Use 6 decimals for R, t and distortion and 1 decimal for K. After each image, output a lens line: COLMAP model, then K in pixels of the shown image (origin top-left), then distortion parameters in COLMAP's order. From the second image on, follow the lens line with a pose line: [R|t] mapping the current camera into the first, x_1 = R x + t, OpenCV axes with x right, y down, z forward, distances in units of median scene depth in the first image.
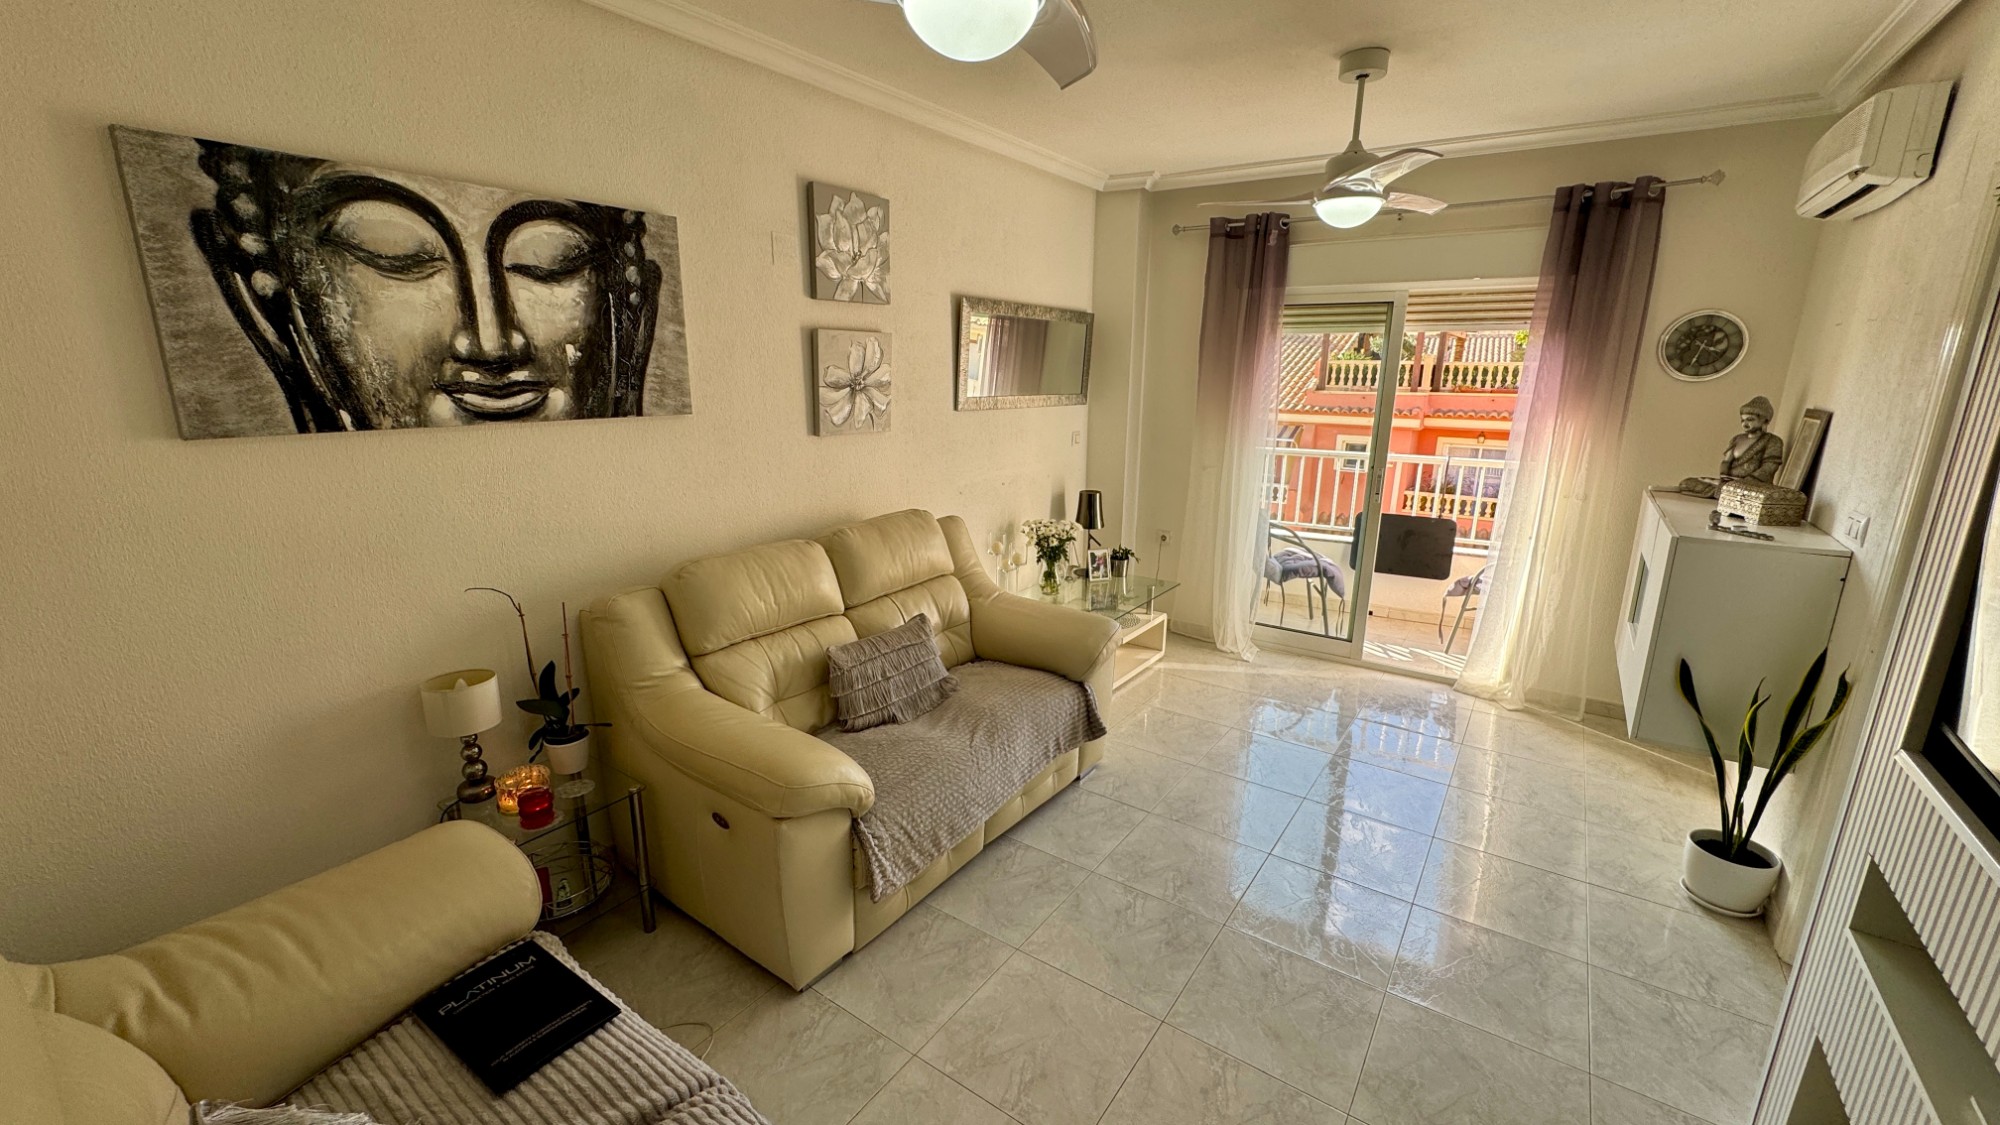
lens RADIAL K [[799.3, 0, 996.9], [0, 799.3, 560.5], [0, 0, 1]] dist [-0.001589, -0.000149]
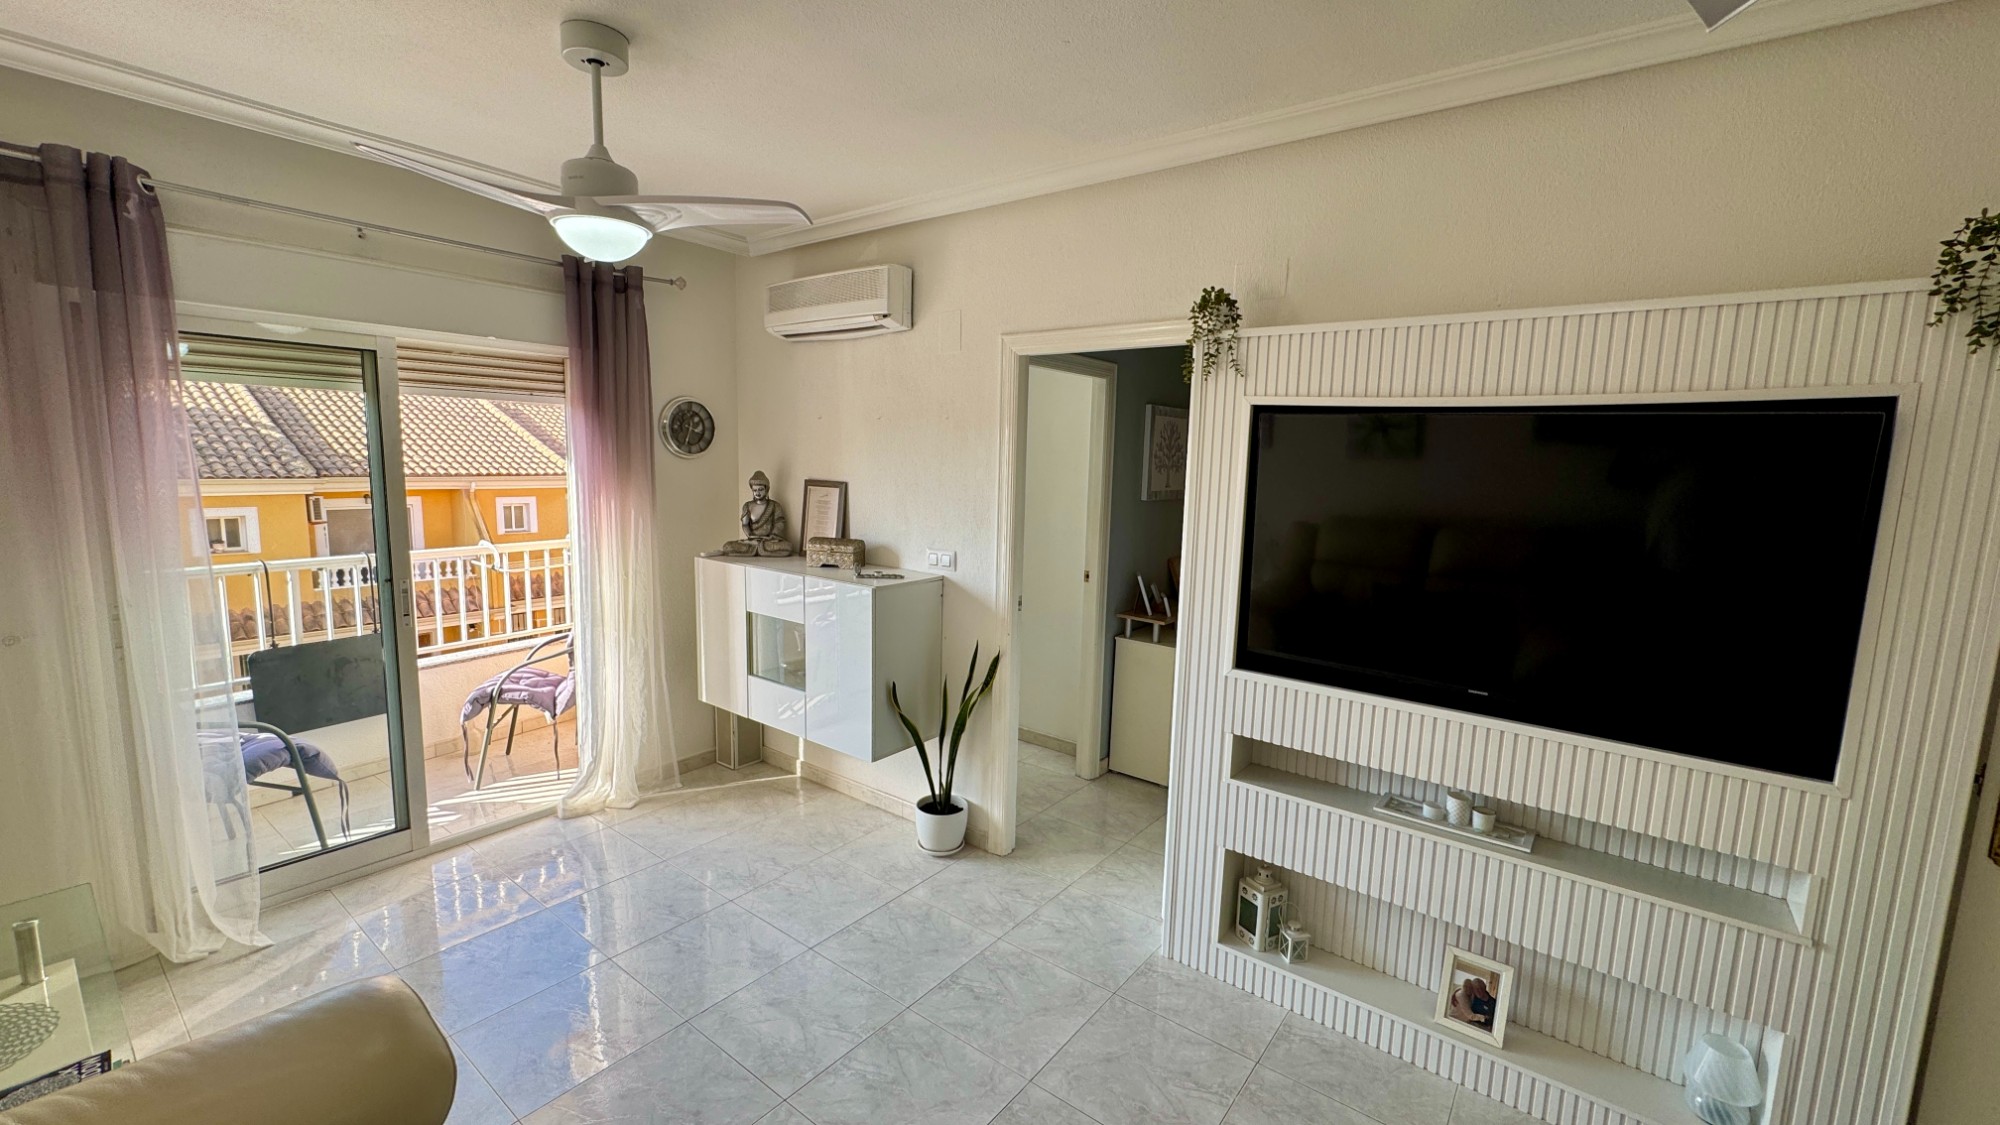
lens RADIAL K [[799.3, 0, 996.9], [0, 799.3, 560.5], [0, 0, 1]] dist [-0.001589, -0.000149]
pose [[0.038212, -0.140113, 0.989398, -0.254742], [0.211035, 0.968921, 0.129062, -0.140076], [-0.976731, 0.203866, 0.066593, 0.534459]]
